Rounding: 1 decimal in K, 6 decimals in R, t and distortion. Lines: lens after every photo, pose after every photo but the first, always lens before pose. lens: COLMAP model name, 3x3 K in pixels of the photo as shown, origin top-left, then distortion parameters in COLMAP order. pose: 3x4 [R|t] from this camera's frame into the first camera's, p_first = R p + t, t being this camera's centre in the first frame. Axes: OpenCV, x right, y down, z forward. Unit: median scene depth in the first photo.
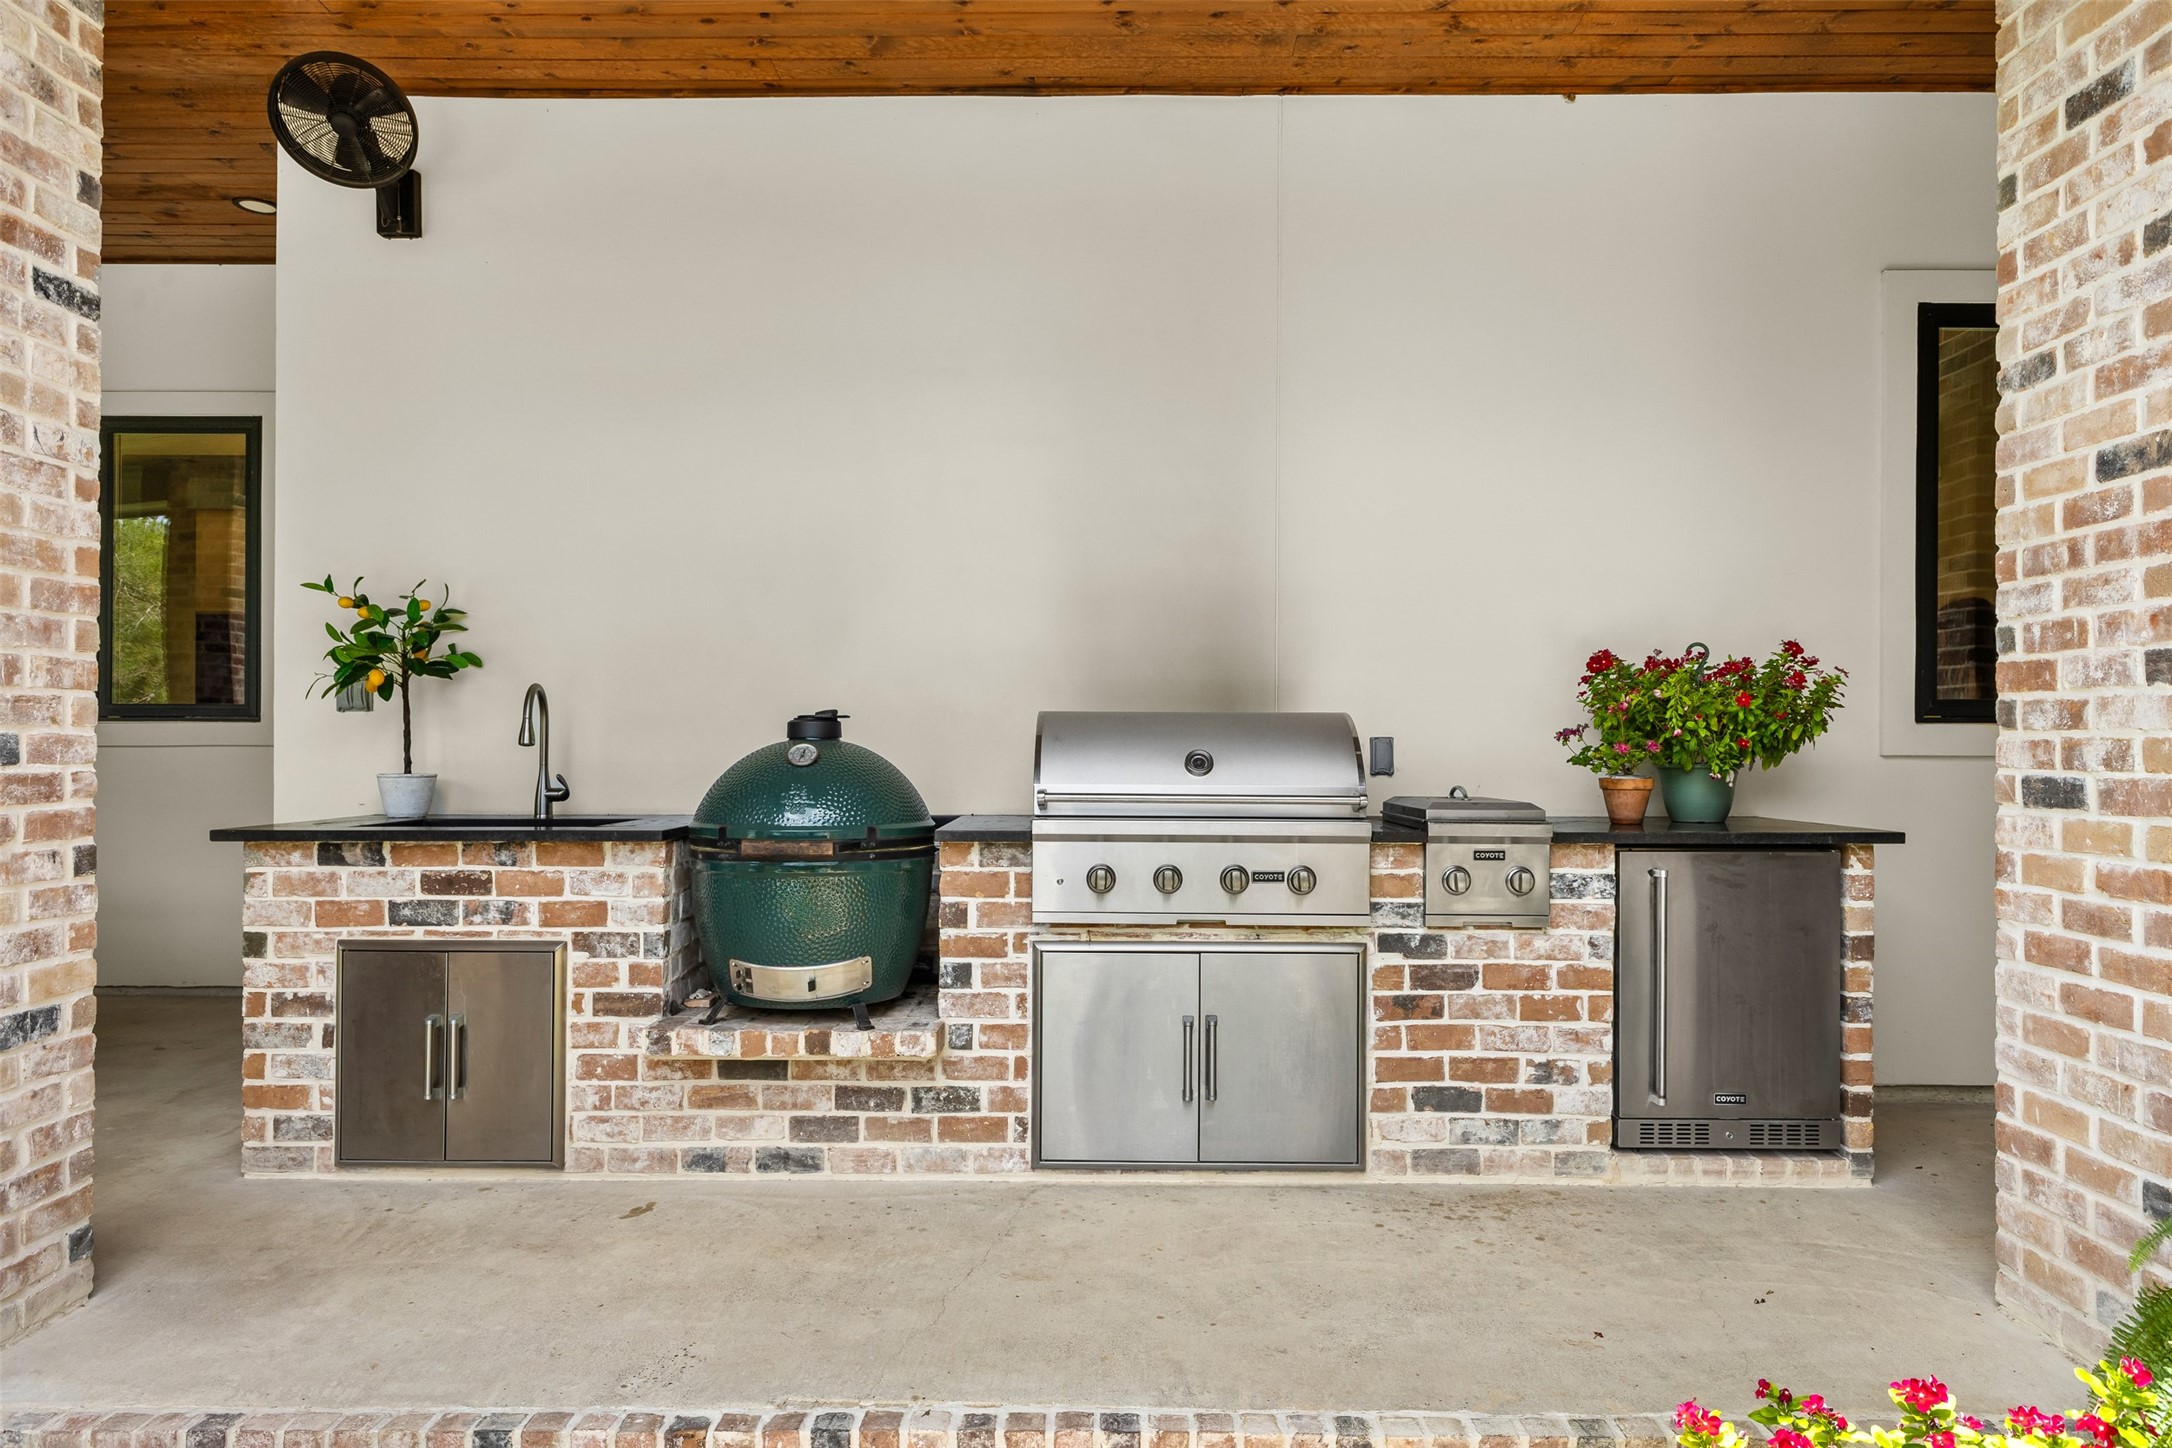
lens RADIAL K [[1304.4, 0, 1078.1], [0, 1304.4, 729.9], [0, 0, 1]] dist [-0.003195, -0.002145]
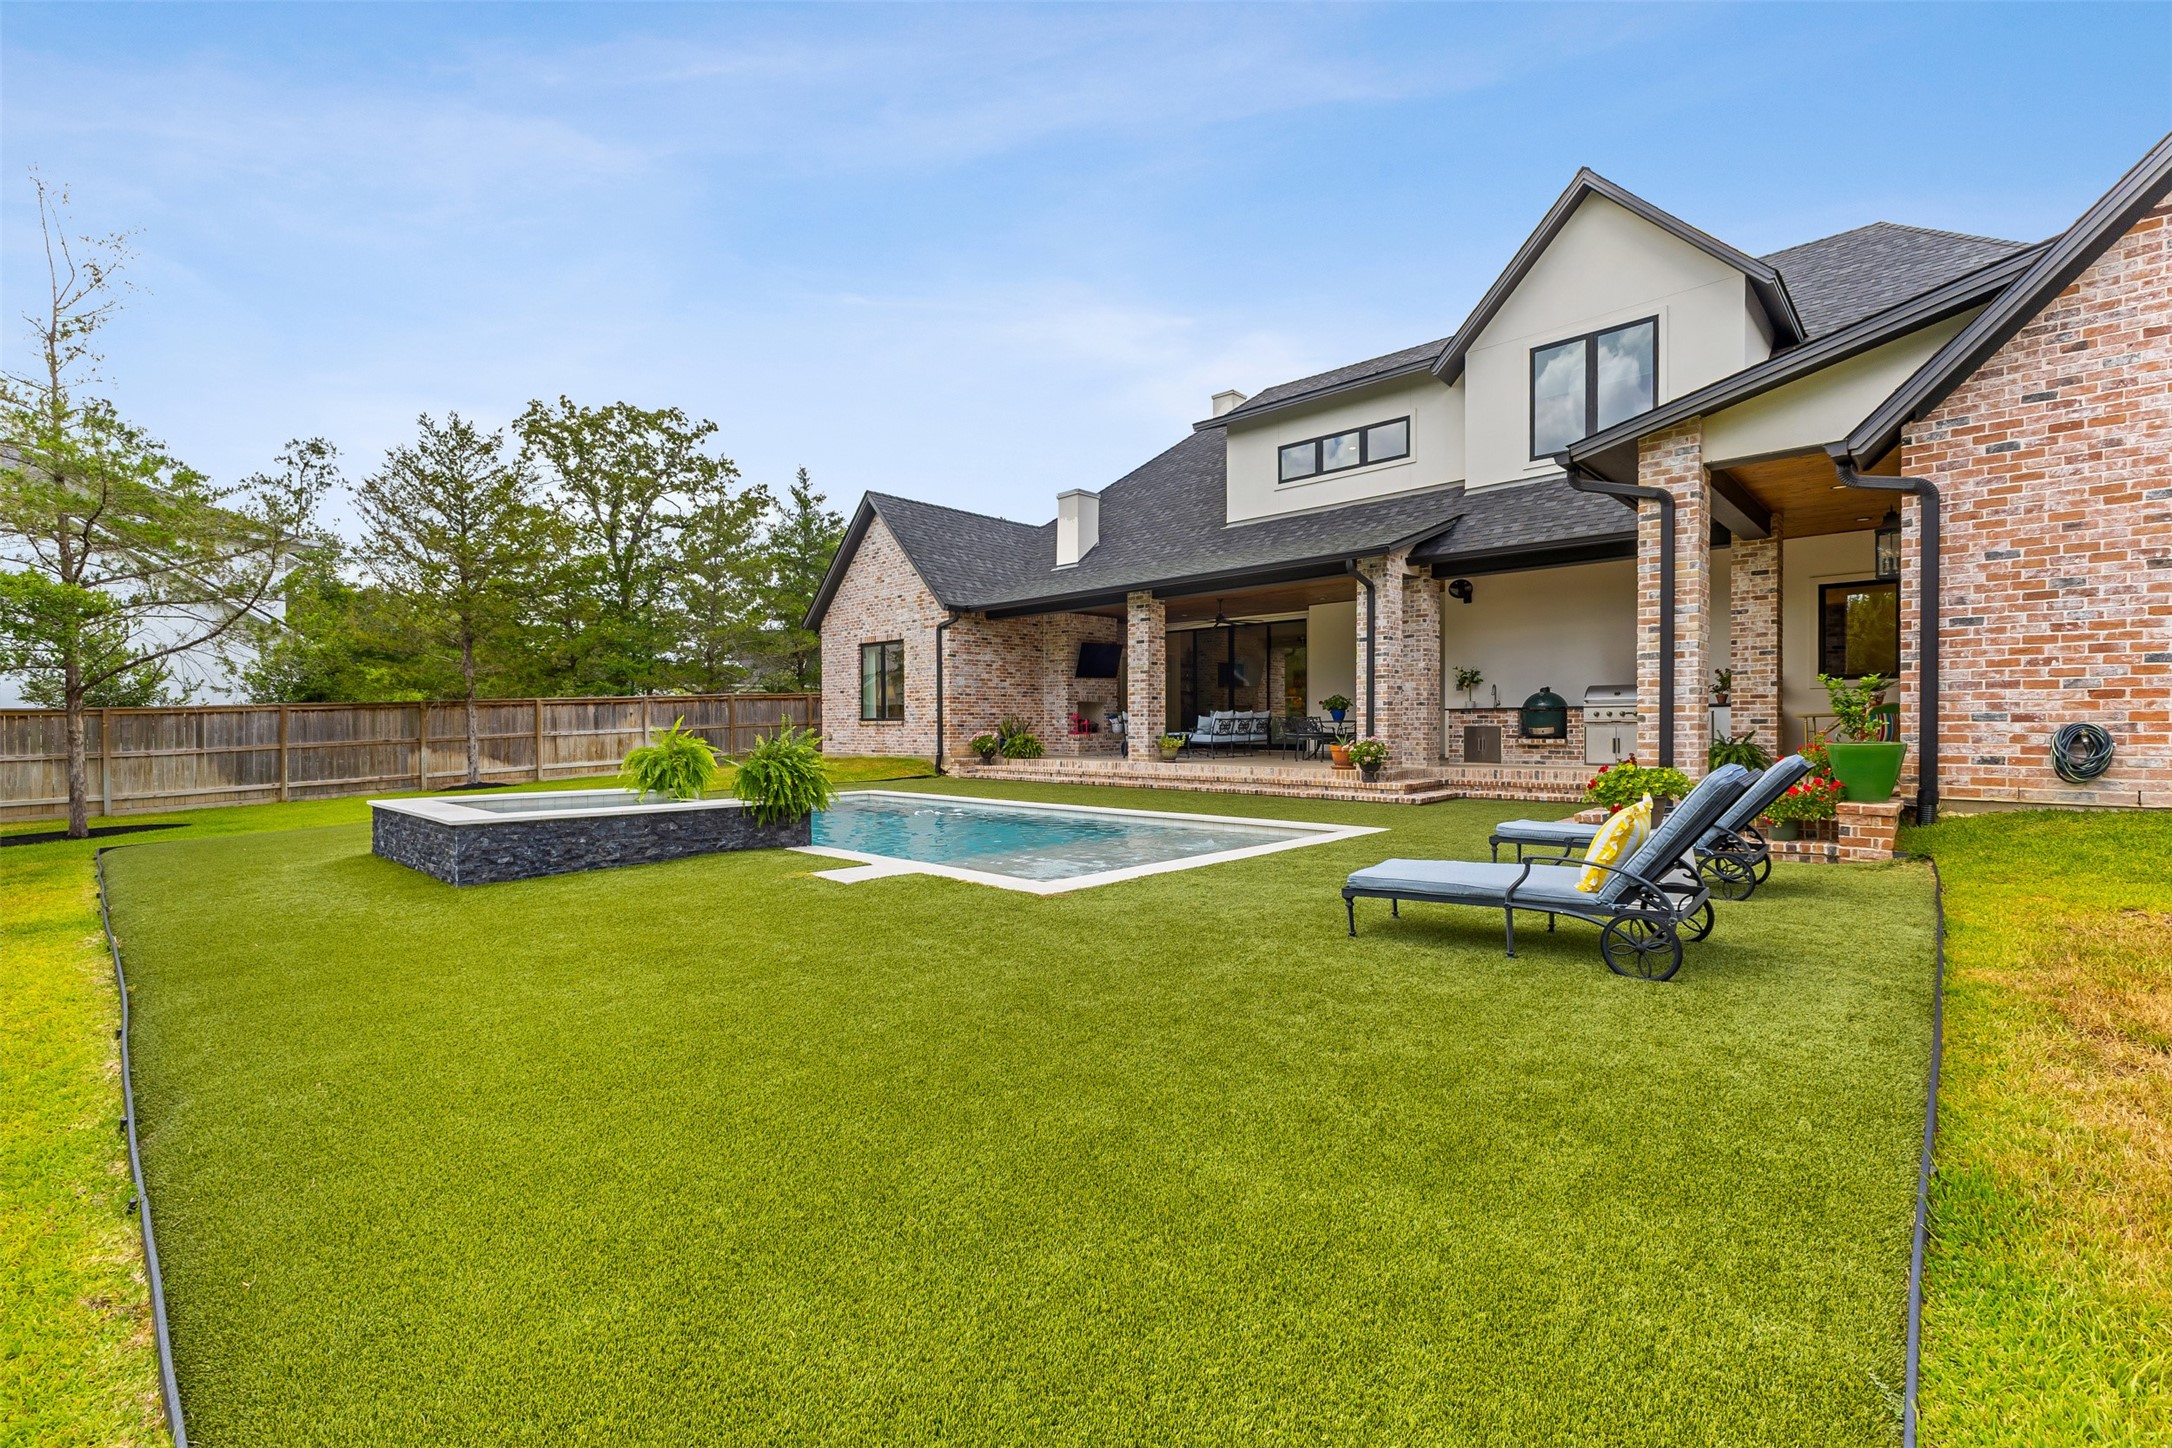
lens RADIAL K [[937.1, 0, 1094.0], [0, 937.1, 725.3], [0, 0, 1]] dist [0.002538, -0.000215]
pose [[0.727775, -0.005450, -0.685795, 1.226964], [0.003295, 0.999985, -0.004450, 0.172436], [0.685808, 0.000979, 0.727781, -3.490699]]
